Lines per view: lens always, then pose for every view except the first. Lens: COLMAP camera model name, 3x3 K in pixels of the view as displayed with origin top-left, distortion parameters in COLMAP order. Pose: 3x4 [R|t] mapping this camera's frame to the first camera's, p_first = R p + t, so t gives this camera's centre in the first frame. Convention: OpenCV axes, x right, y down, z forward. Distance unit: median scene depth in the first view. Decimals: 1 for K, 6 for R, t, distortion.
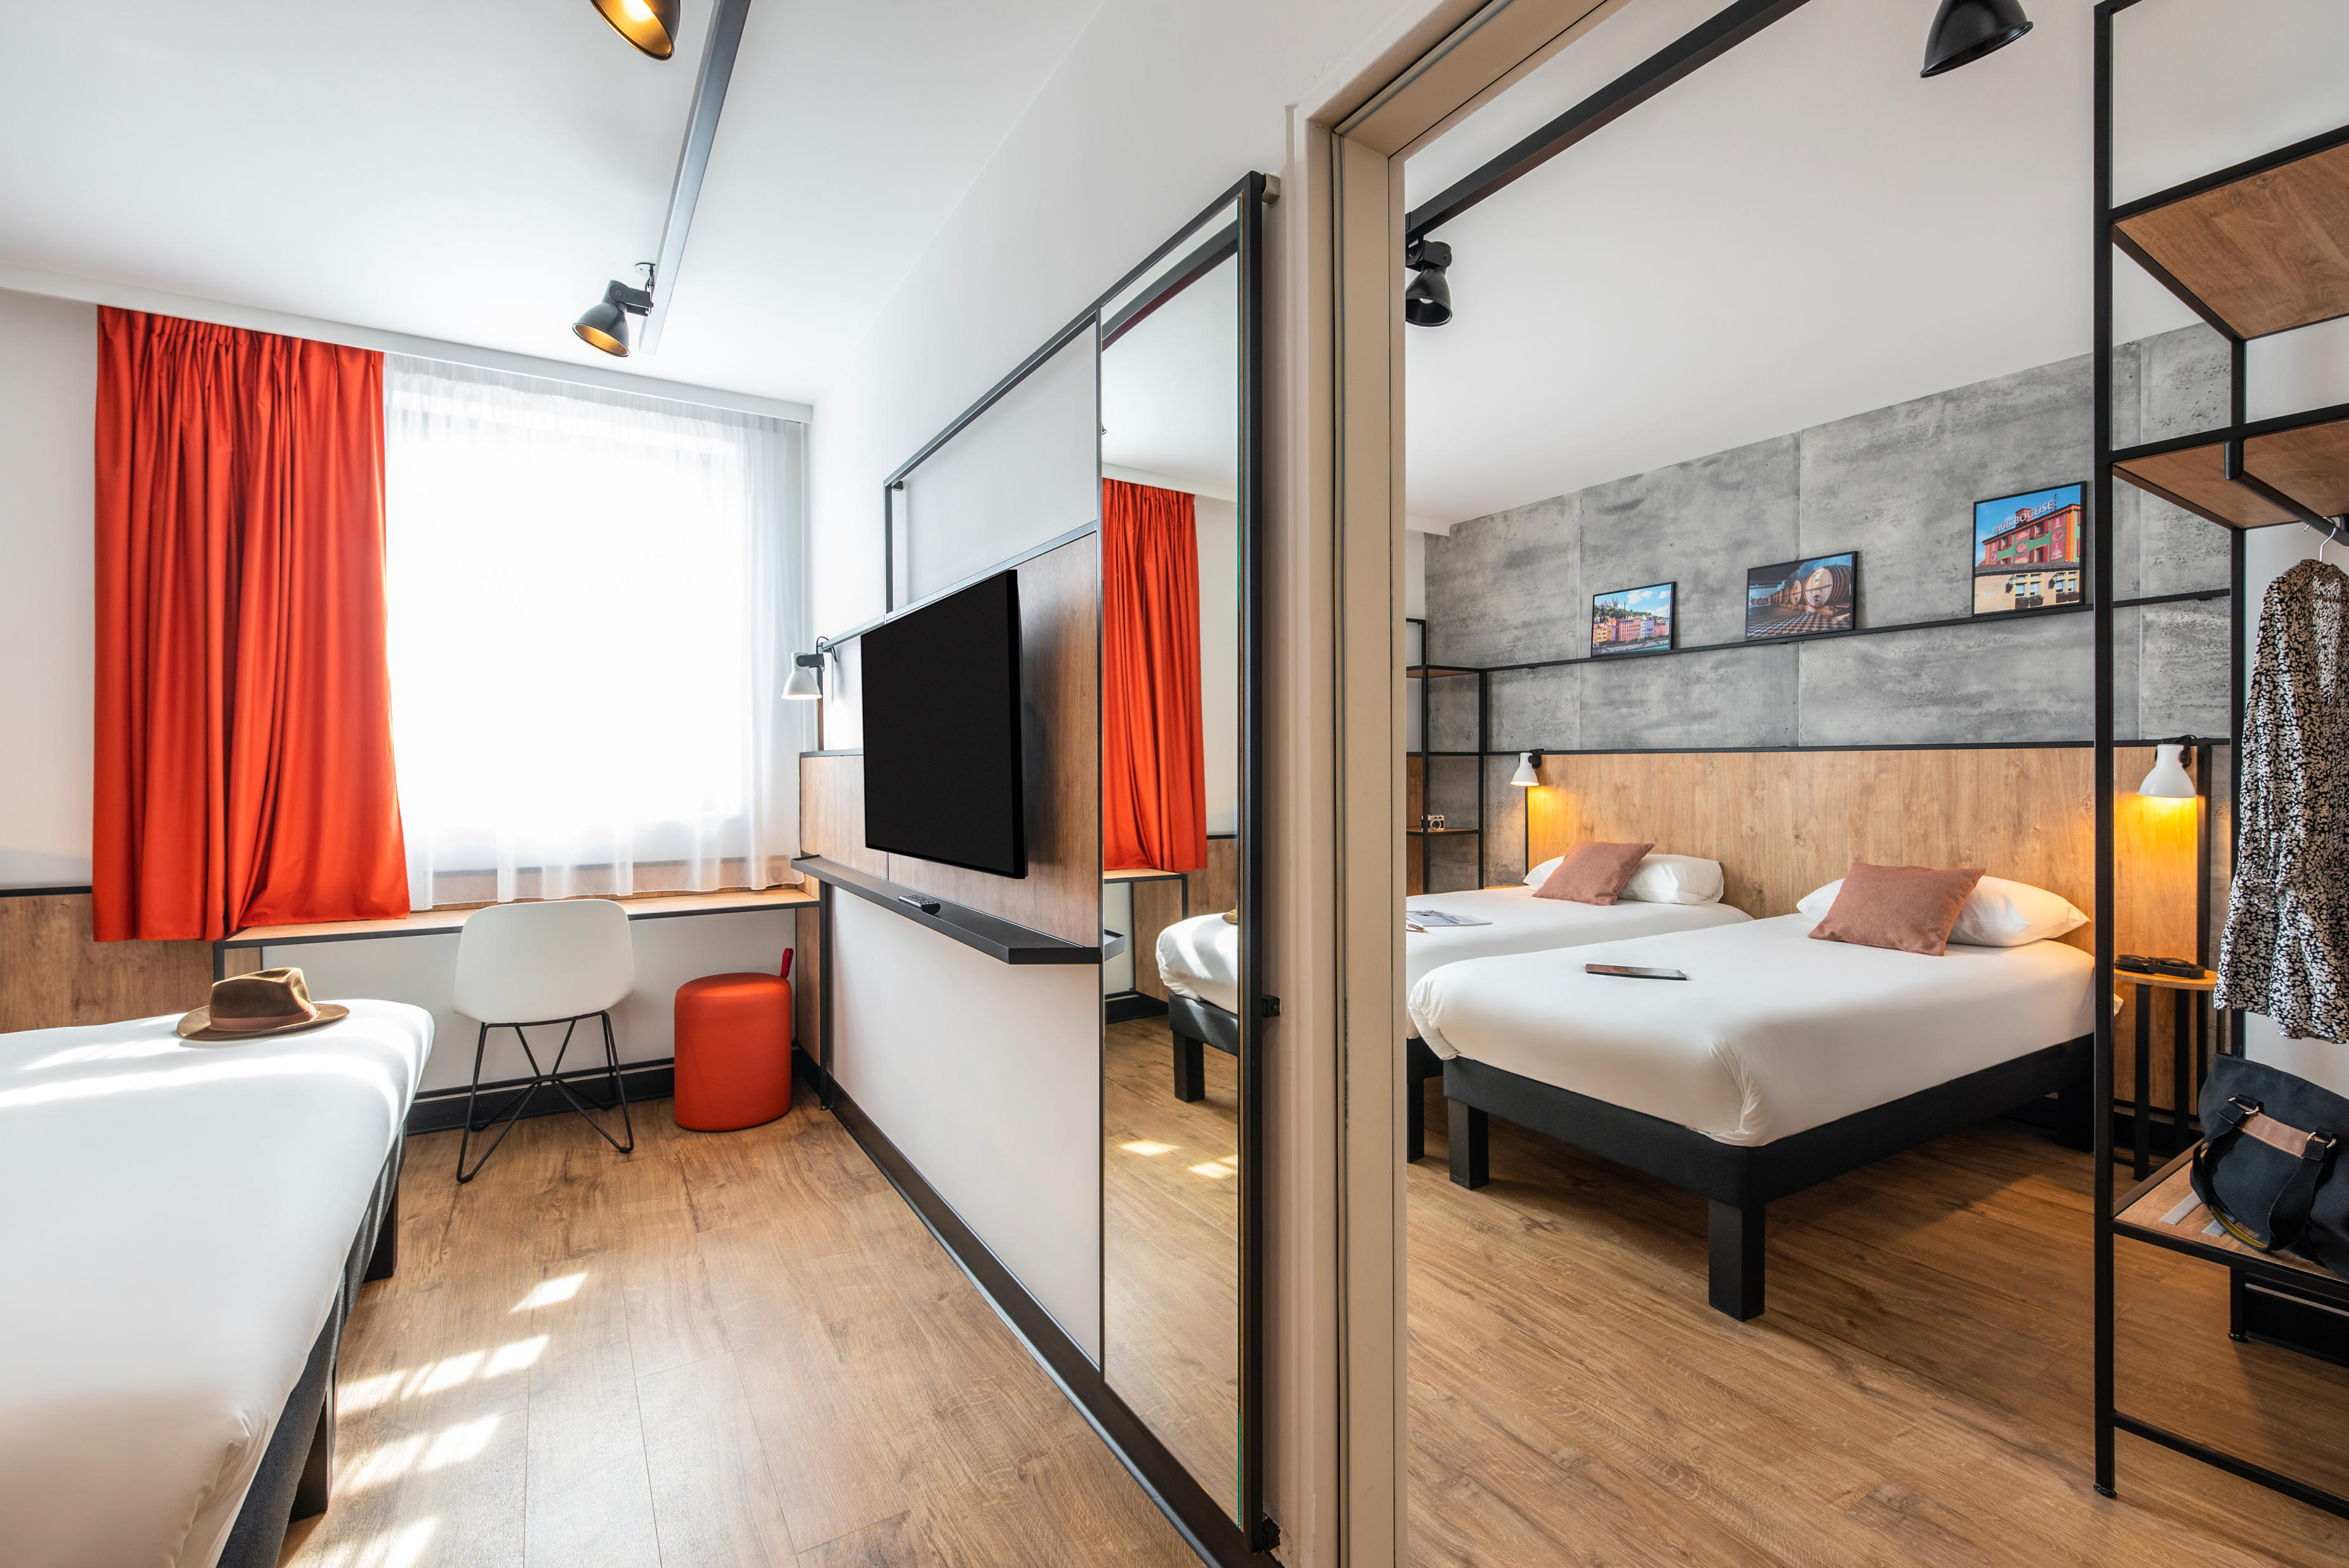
lens RADIAL K [[1035.4, 0, 1168.7], [0, 1035.4, 789.6], [0, 0, 1]] dist [-0.014237, -0.001165]
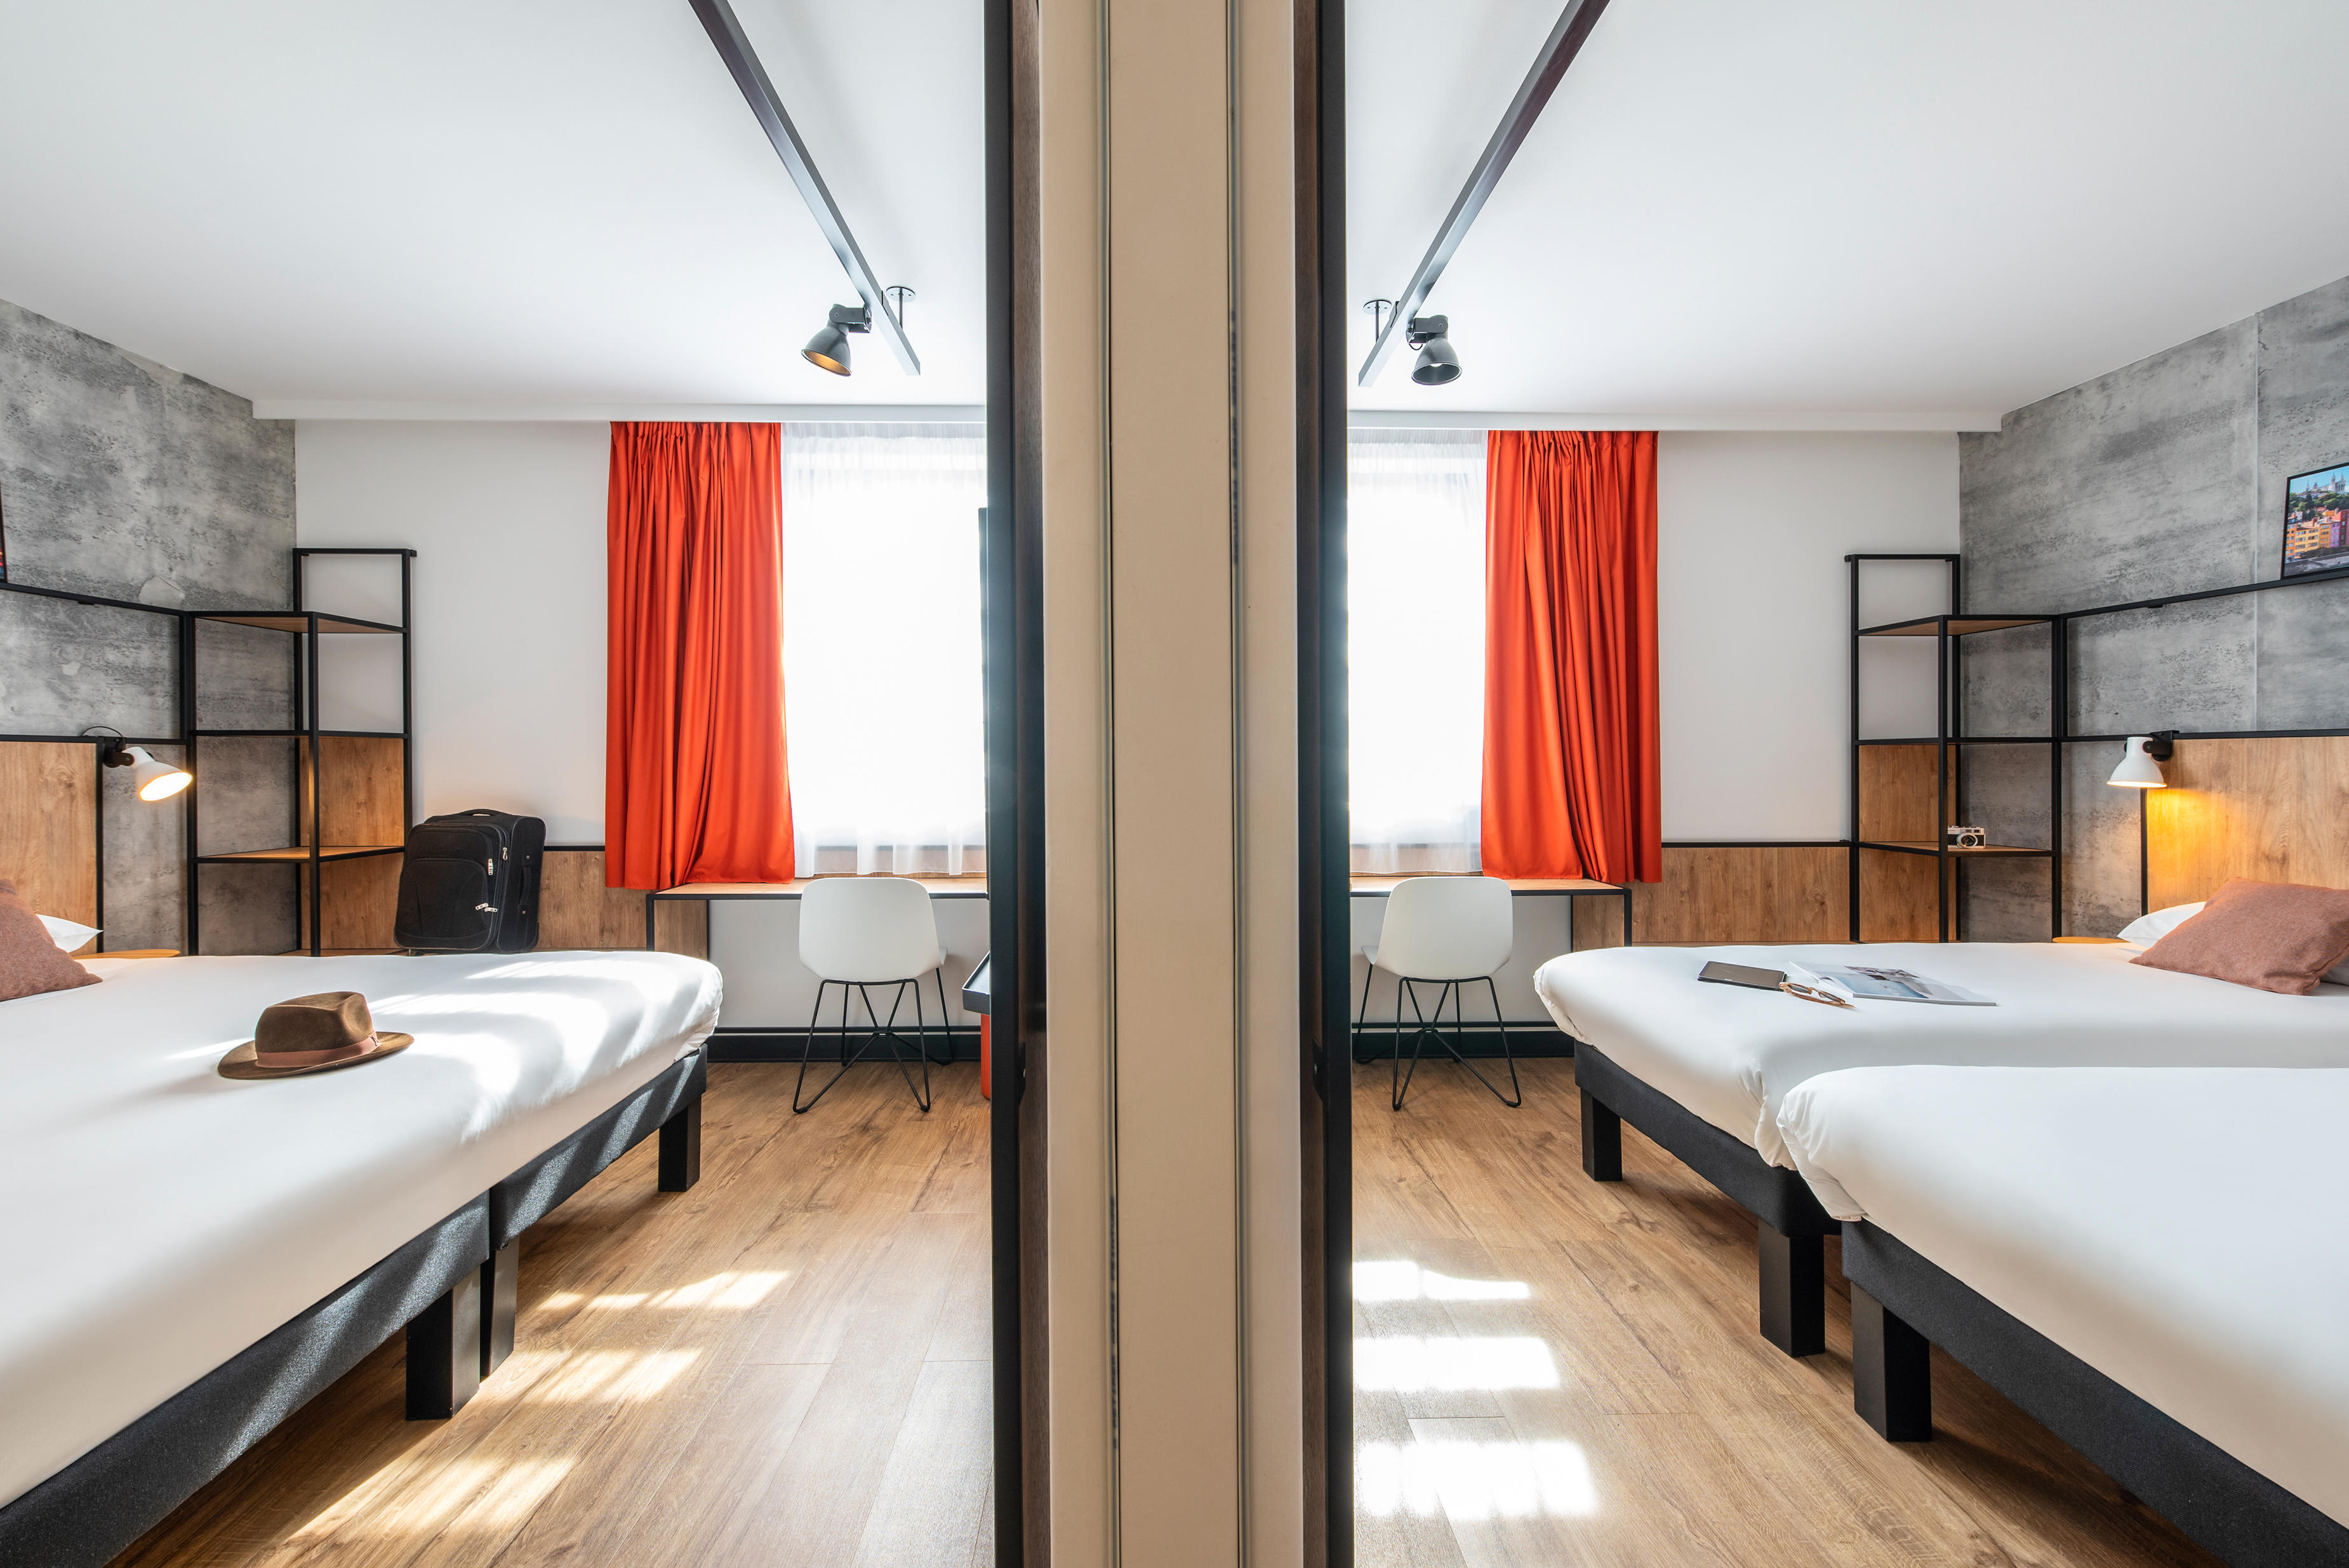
lens RADIAL K [[928.8, 0, 1167.5], [0, 928.8, 770.5], [0, 0, 1]] dist [-0.003401, -0.000375]
pose [[0.850264, 0.005450, -0.526328, 0.154133], [-0.010903, 0.999914, -0.007260, -0.004103], [0.526244, 0.011912, 0.850250, 0.212631]]
